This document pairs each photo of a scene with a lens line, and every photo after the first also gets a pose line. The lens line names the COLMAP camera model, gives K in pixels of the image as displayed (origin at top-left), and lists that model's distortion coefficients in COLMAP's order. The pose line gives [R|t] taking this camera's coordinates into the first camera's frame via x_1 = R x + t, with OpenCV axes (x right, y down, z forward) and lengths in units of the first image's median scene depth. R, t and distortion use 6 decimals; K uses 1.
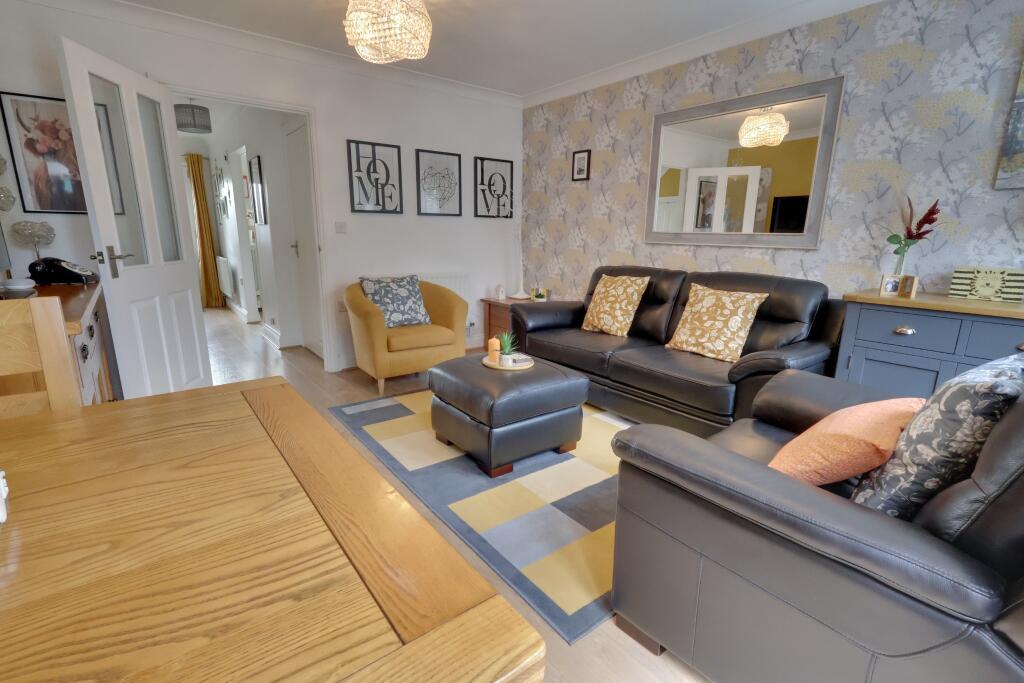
lens RADIAL K [[470.6, 0, 512.0], [0, 470.6, 341.5], [0, 0, 1]] dist [0.000278, 0.000698]
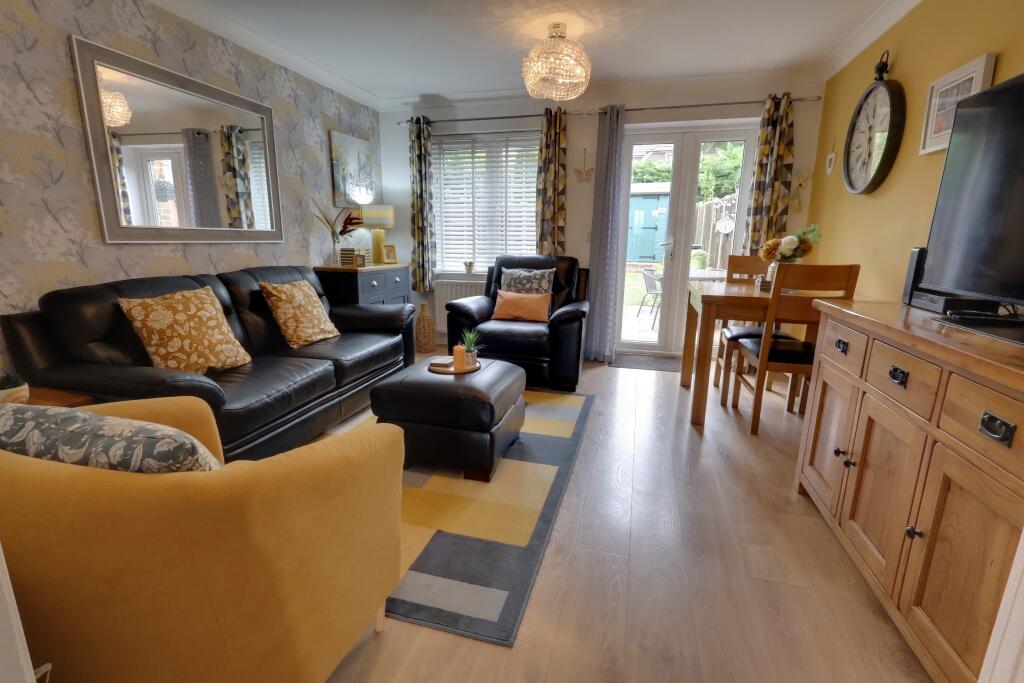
lens RADIAL K [[470.6, 0, 512.0], [0, 470.6, 341.5], [0, 0, 1]] dist [0.000278, 0.000698]
pose [[-0.600716, -0.188355, 0.776957, -0.616523], [0.168594, 0.920147, 0.353419, -0.240724], [-0.781483, 0.343295, -0.520992, 1.038967]]
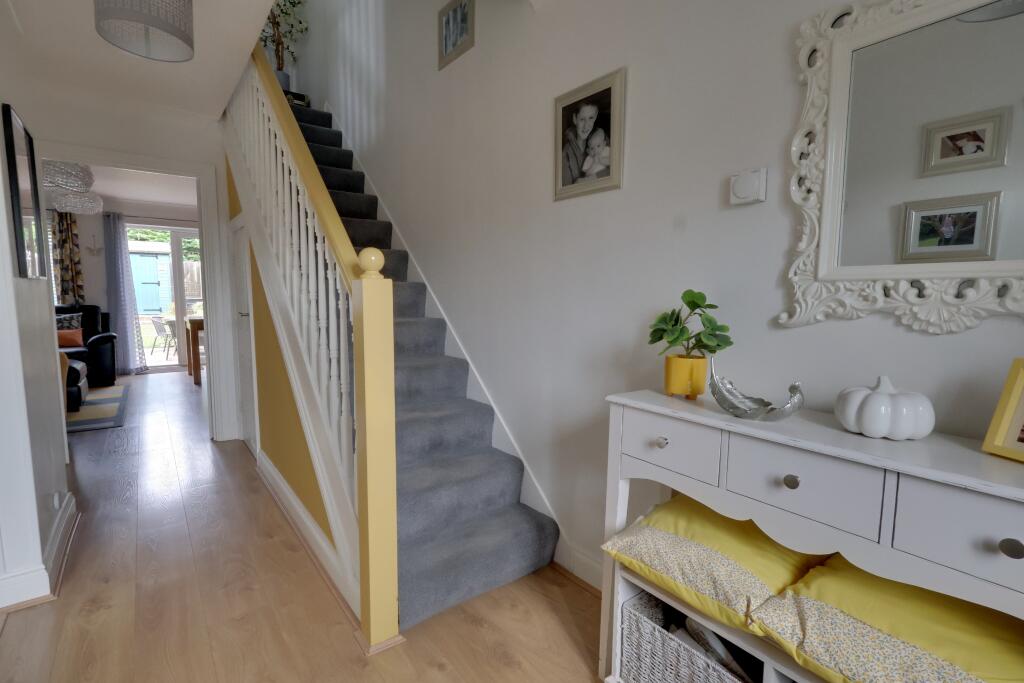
lens RADIAL K [[470.6, 0, 512.0], [0, 470.6, 341.5], [0, 0, 1]] dist [0.000278, 0.000698]
pose [[-0.999867, -0.015767, -0.004070, -0.876202], [-0.016232, 0.945294, 0.325814, -0.324446], [-0.001290, 0.325837, -0.945425, 1.376286]]
